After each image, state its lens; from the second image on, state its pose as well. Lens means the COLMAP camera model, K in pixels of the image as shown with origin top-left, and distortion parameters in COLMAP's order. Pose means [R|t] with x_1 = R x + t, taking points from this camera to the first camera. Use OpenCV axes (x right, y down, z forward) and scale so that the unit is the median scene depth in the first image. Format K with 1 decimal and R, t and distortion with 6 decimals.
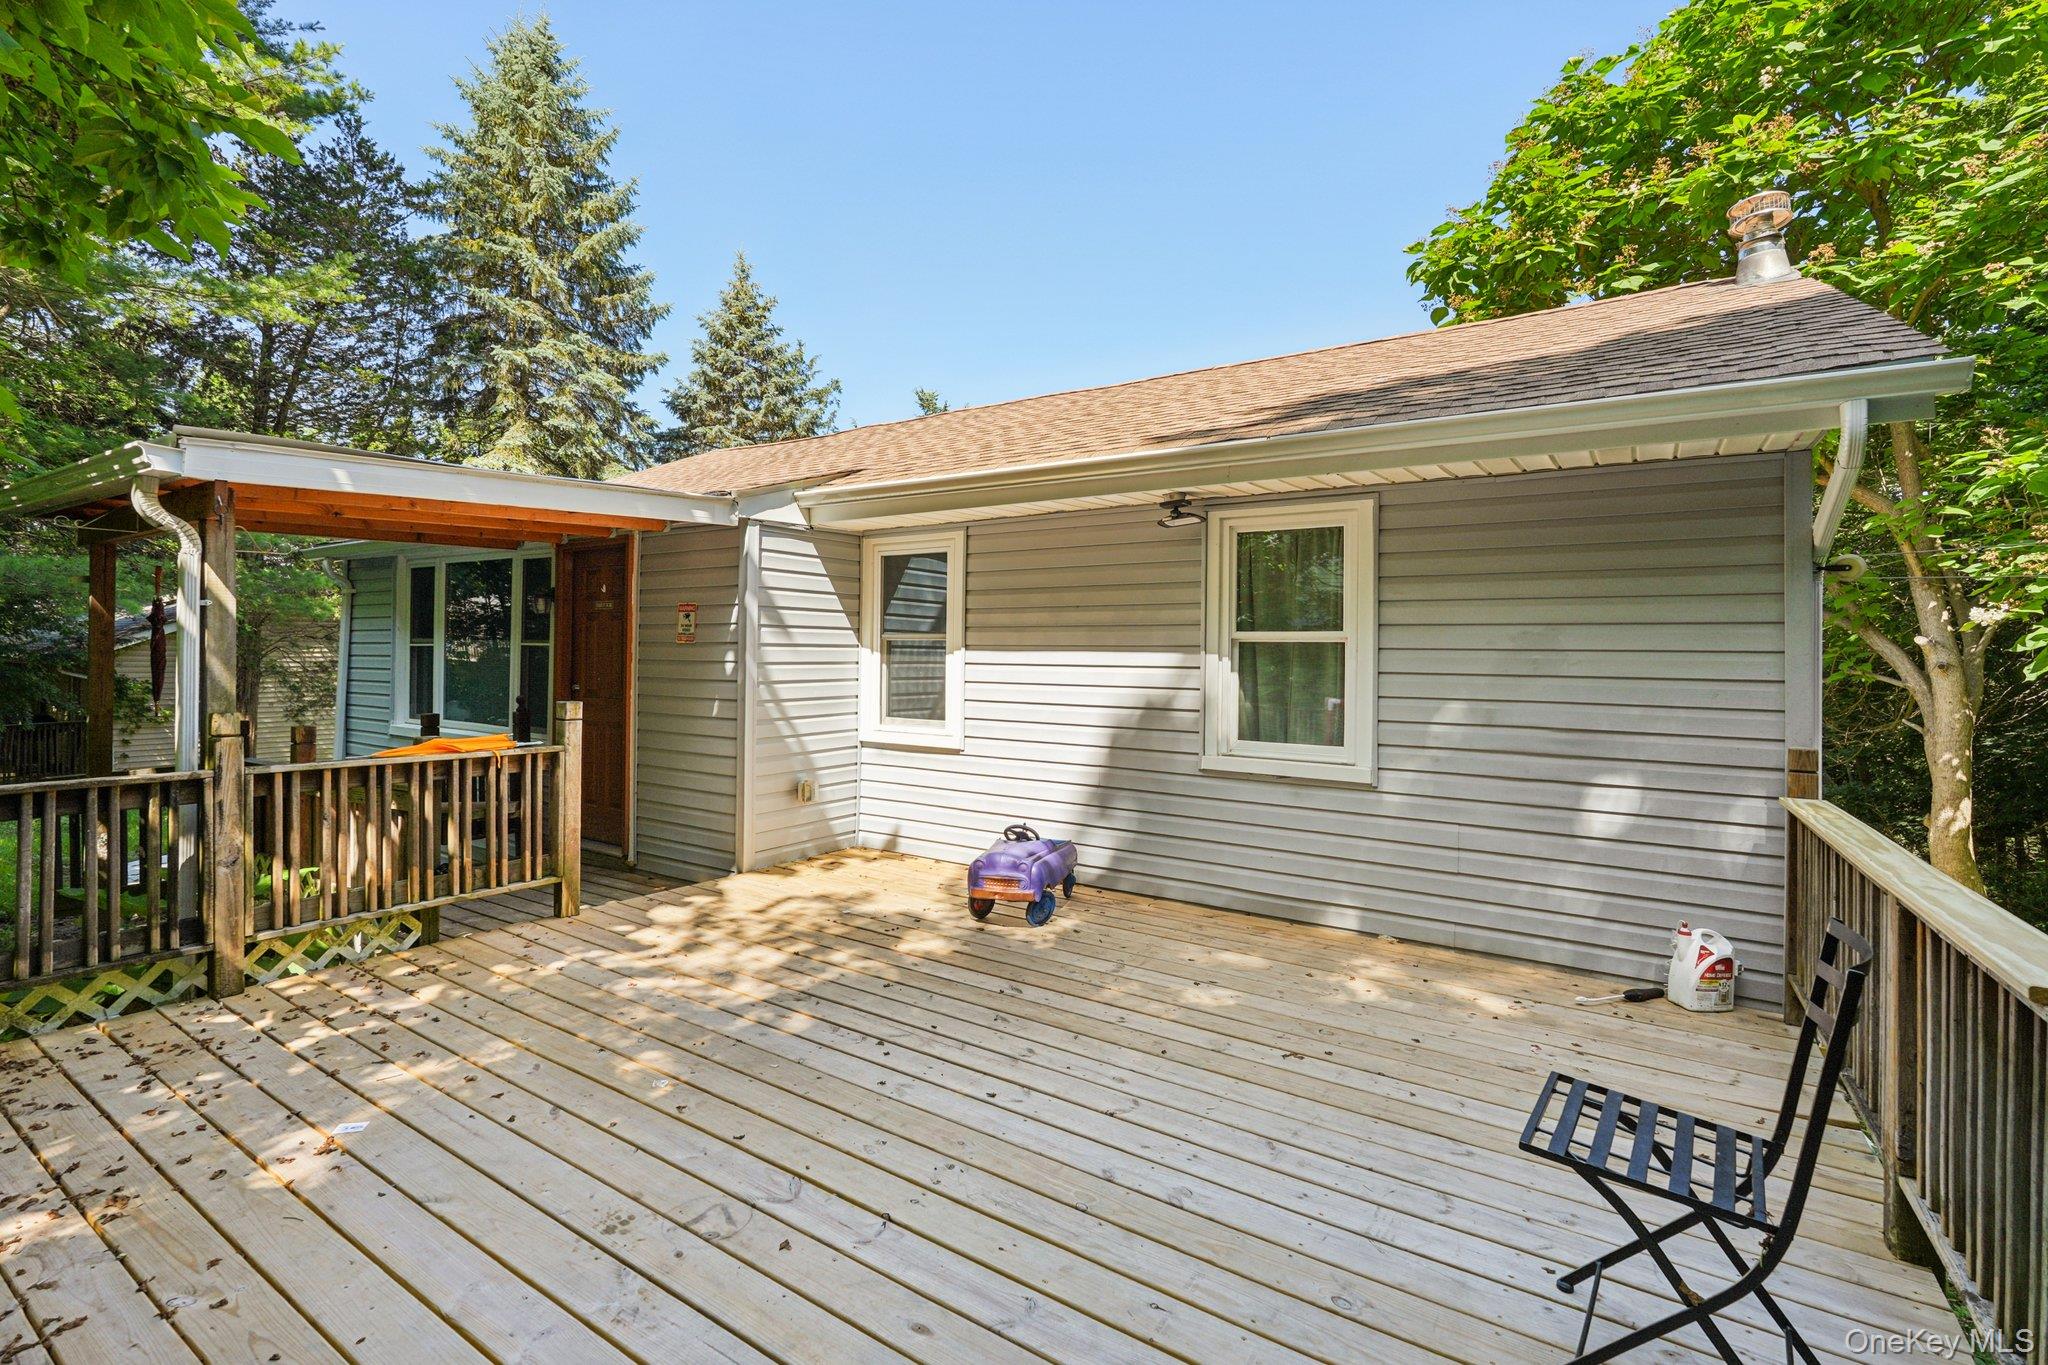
lens RADIAL K [[927.3, 0, 1024.6], [0, 927.3, 645.6], [0, 0, 1]] dist [-0.006740, 0.006507]
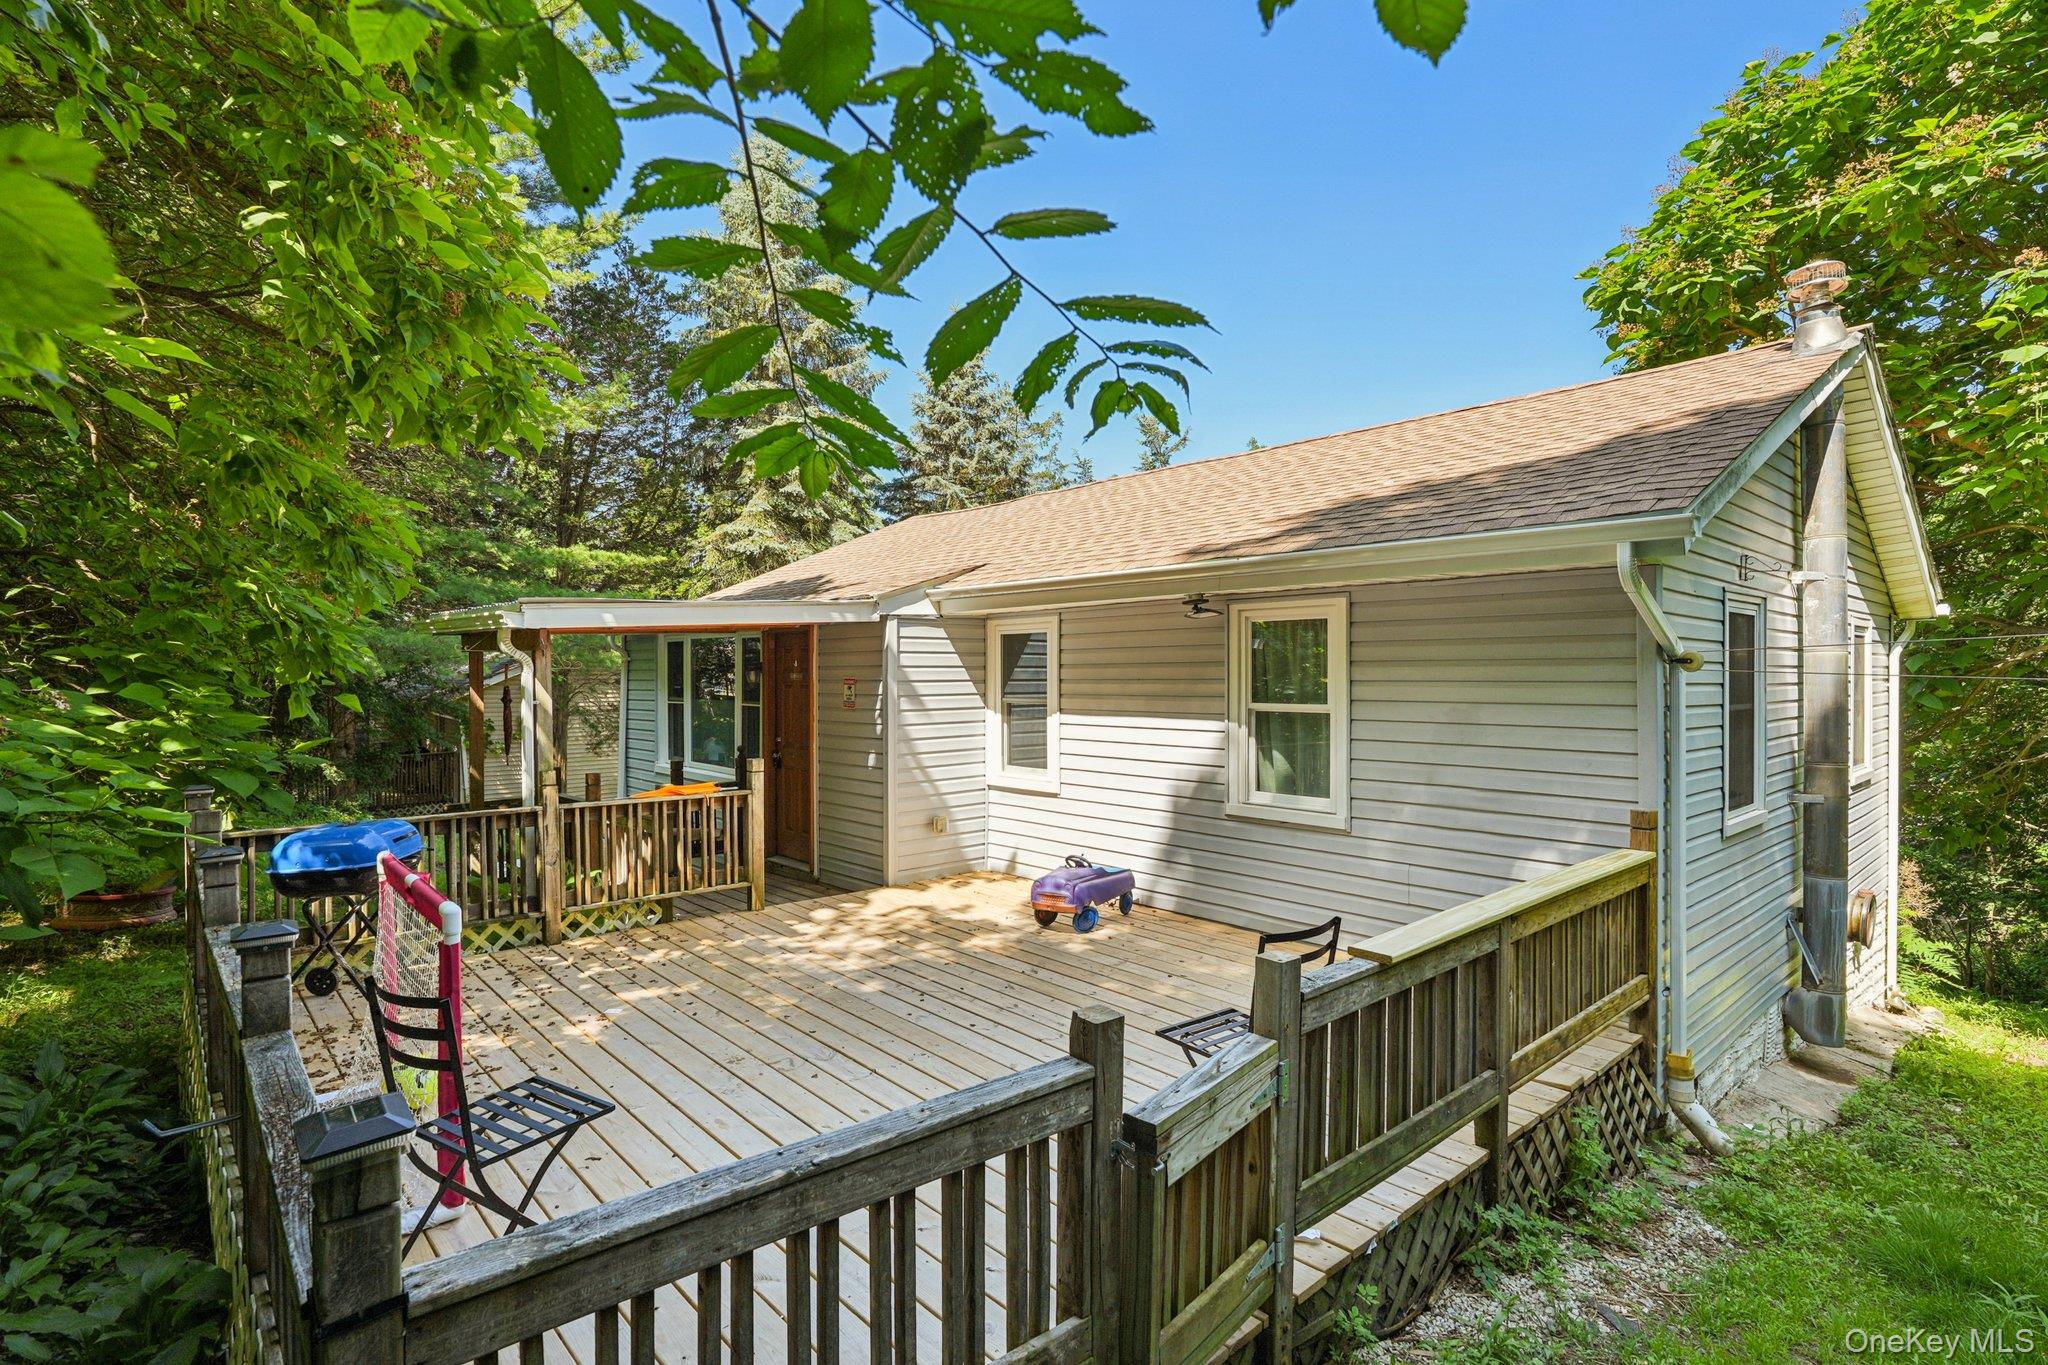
lens RADIAL K [[974.2, 0, 1048.9], [0, 974.2, 677.6], [0, 0, 1]] dist [0.000374, 0.000518]
pose [[0.973039, -0.013552, -0.230241, 0.254001], [0.015555, 0.999855, 0.006887, -0.058869], [0.230115, -0.010283, 0.973109, -0.301006]]
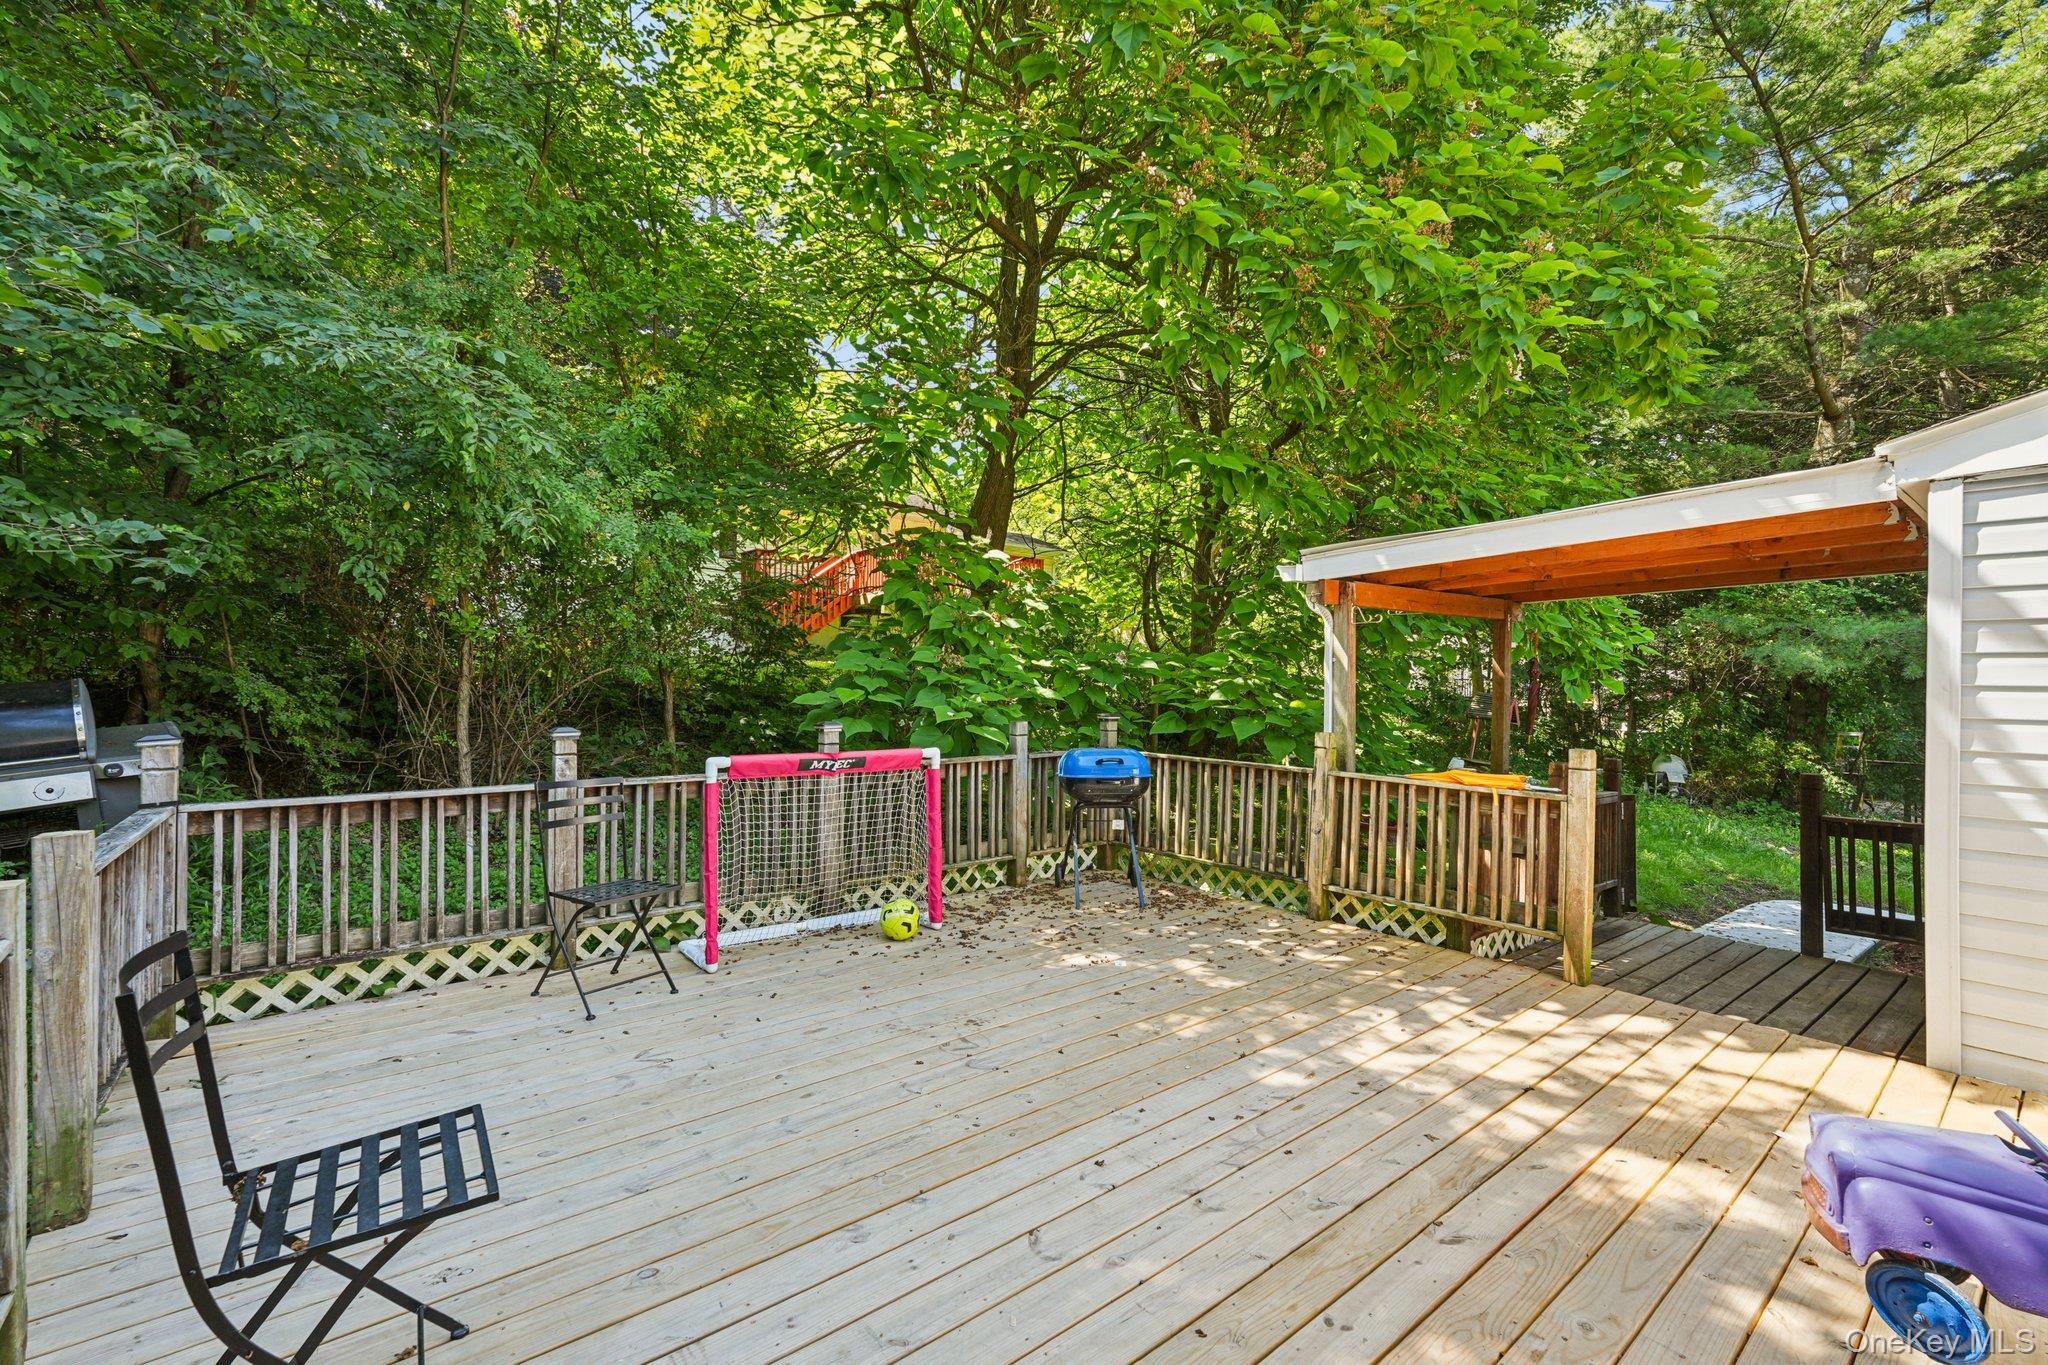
lens RADIAL K [[911.1, 0, 1024.0], [0, 911.1, 682.5], [0, 0, 1]] dist [-0.010956, 0.000064]
pose [[-0.279899, -0.022915, -0.959756, 0.468470], [-0.016979, 0.999677, -0.018916, 0.019189], [0.959879, 0.011001, -0.280197, 0.644506]]
